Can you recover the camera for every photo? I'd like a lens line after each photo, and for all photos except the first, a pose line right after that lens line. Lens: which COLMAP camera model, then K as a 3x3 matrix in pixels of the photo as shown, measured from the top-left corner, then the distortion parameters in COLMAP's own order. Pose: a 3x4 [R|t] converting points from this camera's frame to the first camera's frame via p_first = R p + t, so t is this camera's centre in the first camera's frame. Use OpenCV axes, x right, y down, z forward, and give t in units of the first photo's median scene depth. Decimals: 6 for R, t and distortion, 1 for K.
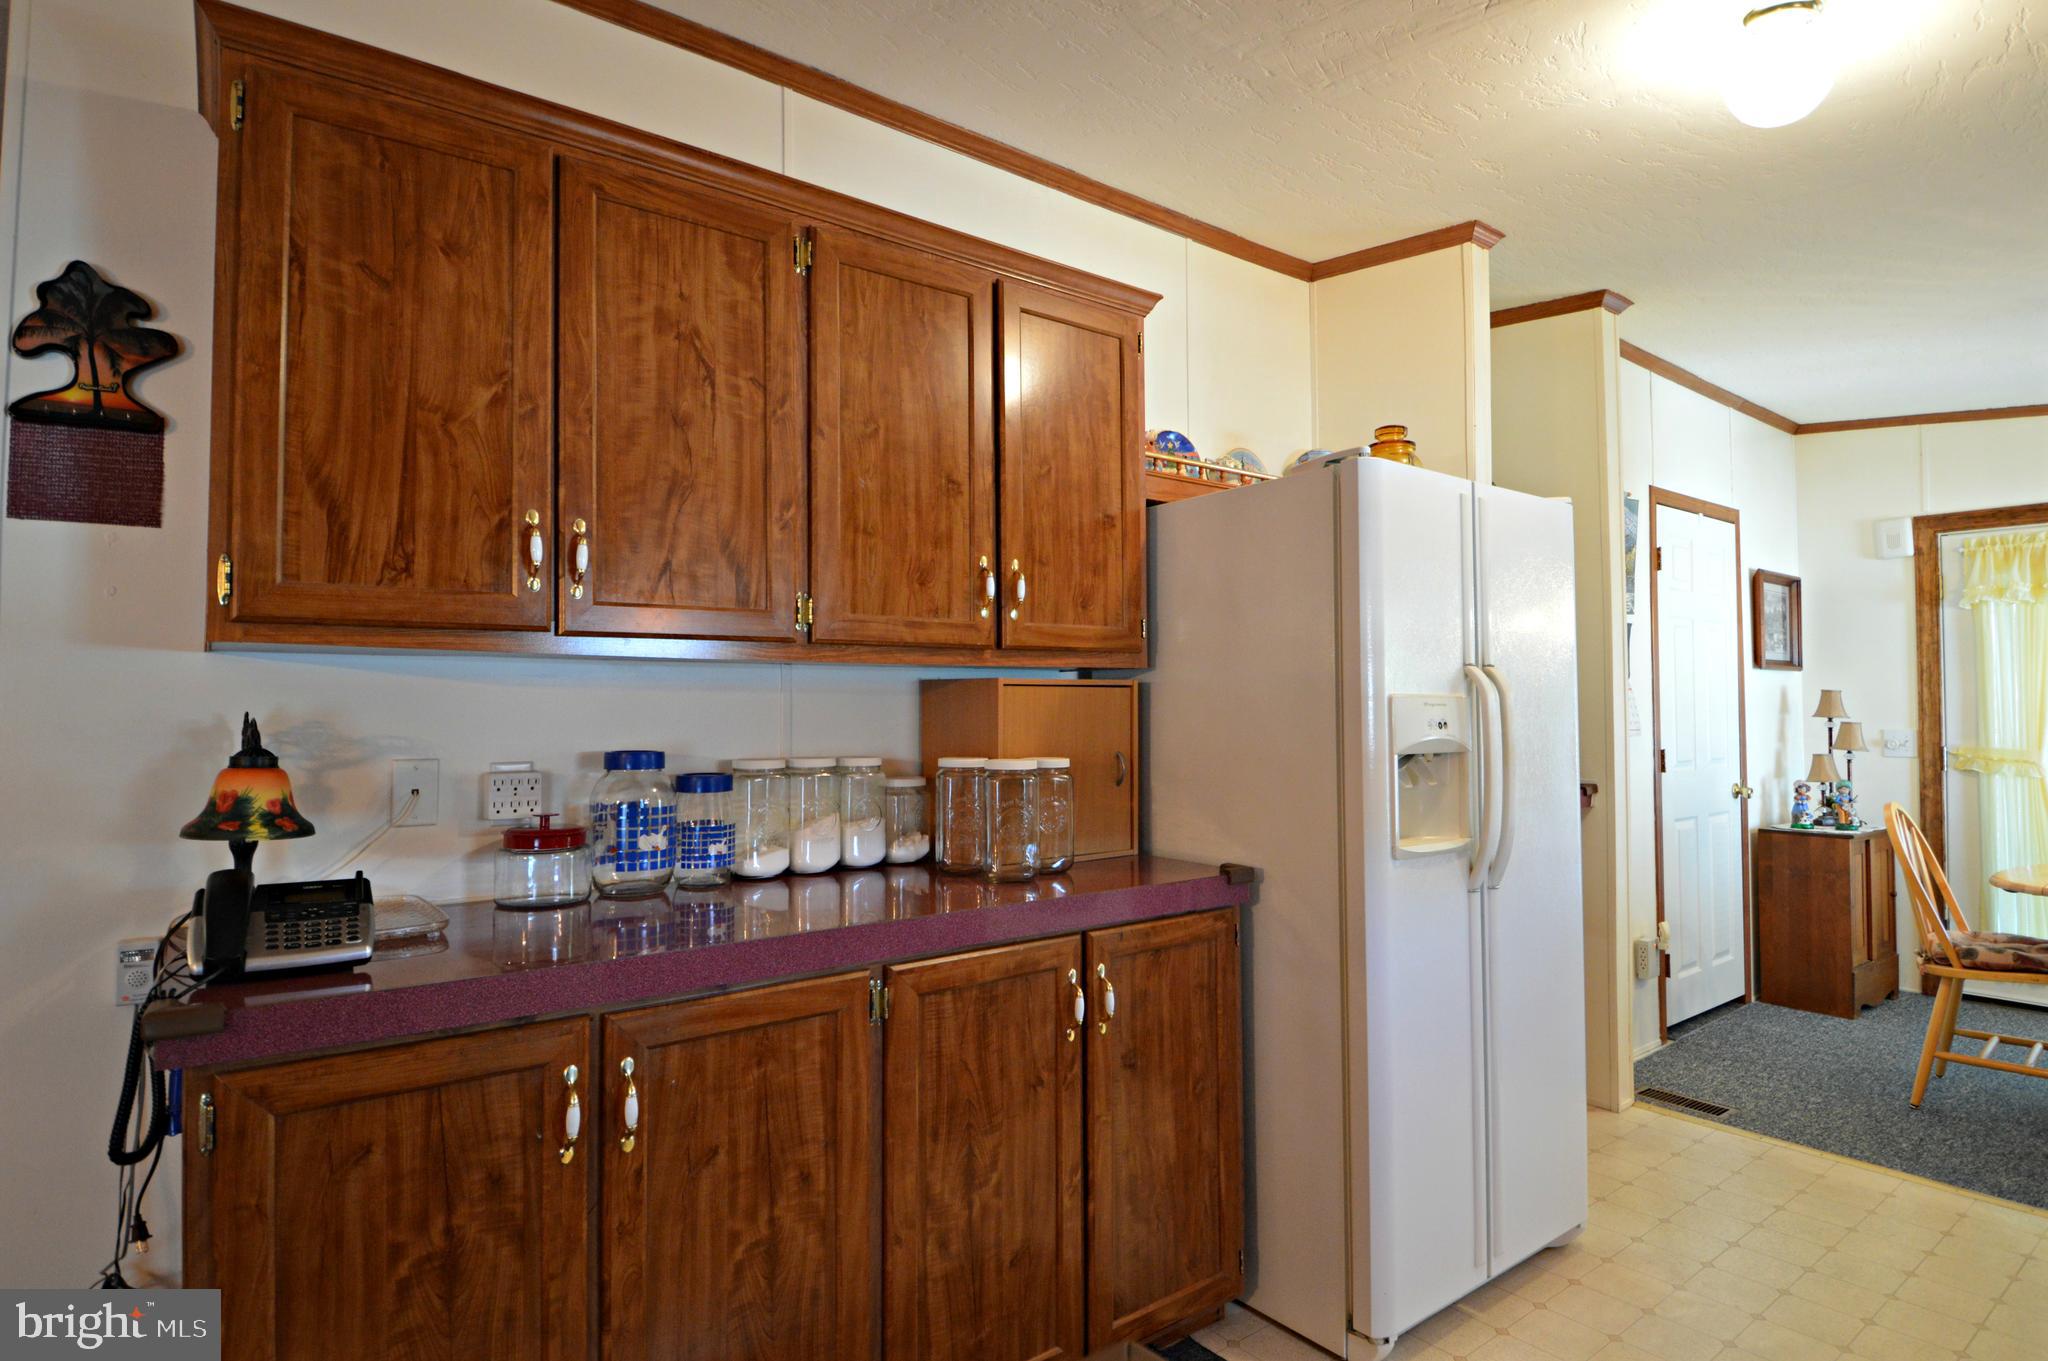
lens RADIAL K [[1083.5, 0, 1018.8], [0, 1083.5, 672.7], [0, 0, 1]] dist [0.018223, -0.021791]
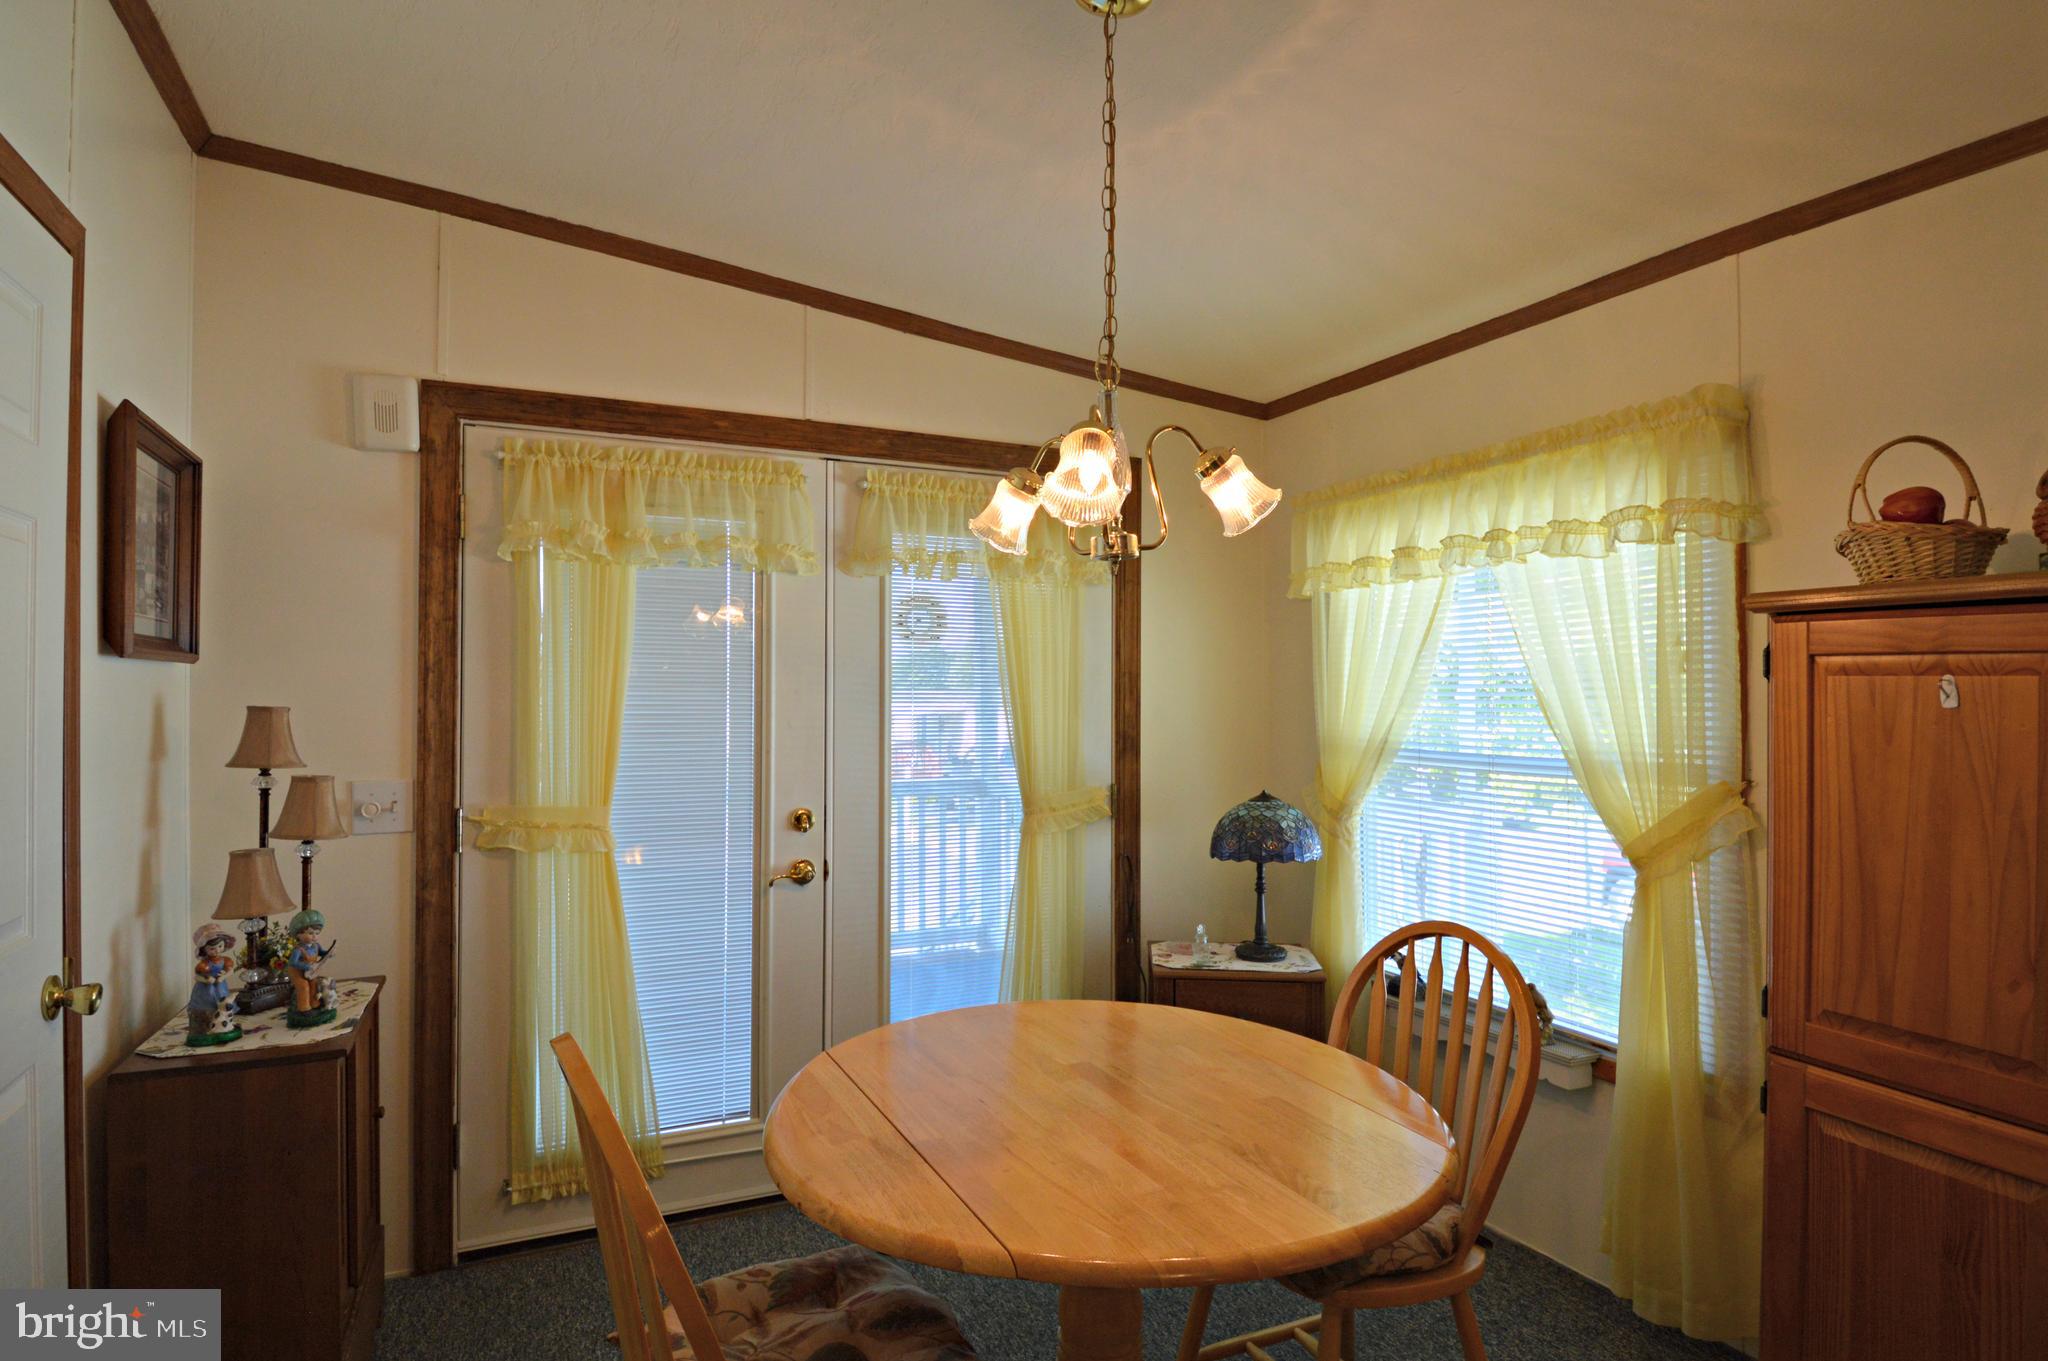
lens RADIAL K [[1083.5, 0, 1018.8], [0, 1083.5, 672.7], [0, 0, 1]] dist [0.018223, -0.021791]
pose [[0.198354, 0.010634, 0.980073, 0.365985], [-0.031406, 0.999497, -0.004488, -0.006737], [-0.979627, -0.029890, 0.198588, 0.610205]]
